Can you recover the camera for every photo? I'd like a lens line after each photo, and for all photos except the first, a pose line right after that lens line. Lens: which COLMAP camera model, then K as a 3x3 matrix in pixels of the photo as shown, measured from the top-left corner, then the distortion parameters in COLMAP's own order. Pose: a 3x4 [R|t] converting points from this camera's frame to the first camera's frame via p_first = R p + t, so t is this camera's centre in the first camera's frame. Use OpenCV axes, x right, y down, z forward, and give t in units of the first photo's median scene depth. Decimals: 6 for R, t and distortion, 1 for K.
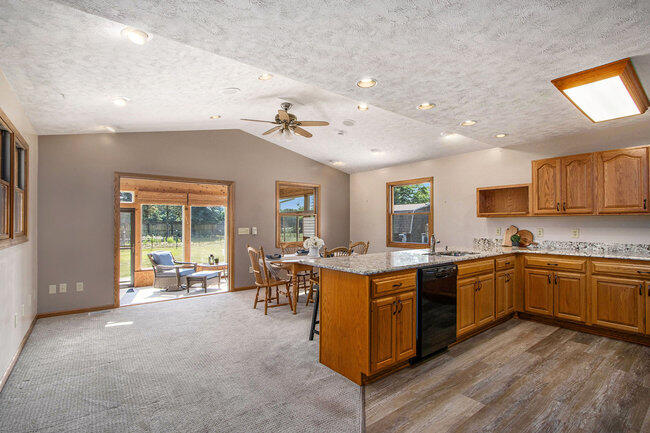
lens RADIAL K [[308.4, 0, 325.7], [0, 308.4, 218.2], [0, 0, 1]] dist [-0.017919, 0.002442]
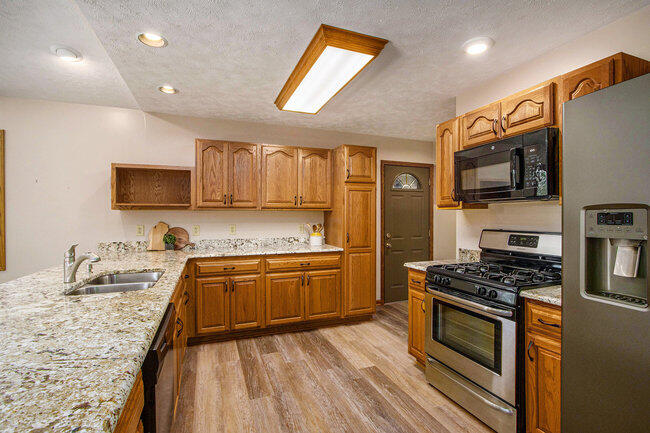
lens RADIAL K [[308.4, 0, 327.8], [0, 308.4, 219.7], [0, 0, 1]] dist [-0.017919, 0.002442]
pose [[0.285485, -0.007751, 0.958352, 0.020510], [-0.014468, 0.999818, 0.012397, 0.005271], [-0.958274, -0.017404, 0.285321, 0.508719]]
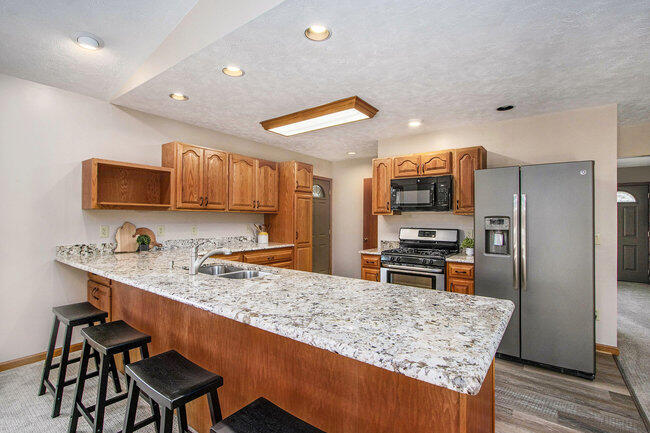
lens RADIAL K [[308.4, 0, 325.7], [0, 308.4, 219.1], [0, 0, 1]] dist [-0.017919, 0.002442]
pose [[-0.267256, -0.001078, 0.963625, -0.232334], [-0.025210, 0.999665, -0.005874, 0.012416], [-0.963296, -0.025863, -0.267193, 0.940979]]
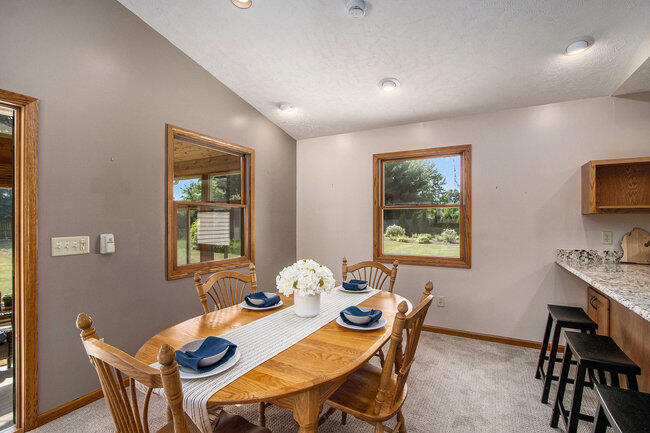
lens RADIAL K [[308.4, 0, 327.4], [0, 308.4, 222.8], [0, 0, 1]] dist [-0.017919, 0.002442]
pose [[0.915613, 0.000220, 0.402061, -0.216857], [-0.008467, 0.999789, 0.018734, 0.010266], [-0.401972, -0.020558, 0.915421, 0.883226]]
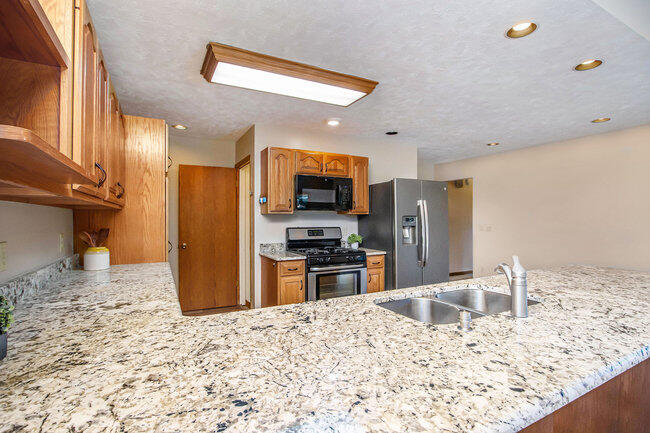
lens RADIAL K [[308.4, 0, 314.5], [0, 308.4, 219.5], [0, 0, 1]] dist [-0.017919, 0.002442]
pose [[-0.981094, 0.001835, 0.193523, 0.506143], [-0.000983, 0.999895, -0.014462, 0.017970], [-0.193529, -0.014379, -0.980989, 1.378078]]
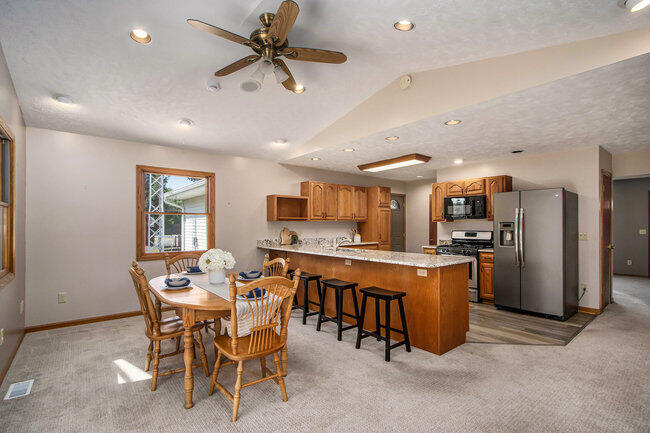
lens RADIAL K [[308.4, 0, 329.6], [0, 308.4, 223.4], [0, 0, 1]] dist [-0.017919, 0.002442]
pose [[-0.030937, 0.007997, 0.999489, -0.826427], [-0.016719, 0.999824, -0.008517, 0.017472], [-0.999382, -0.016974, -0.030798, 1.076635]]
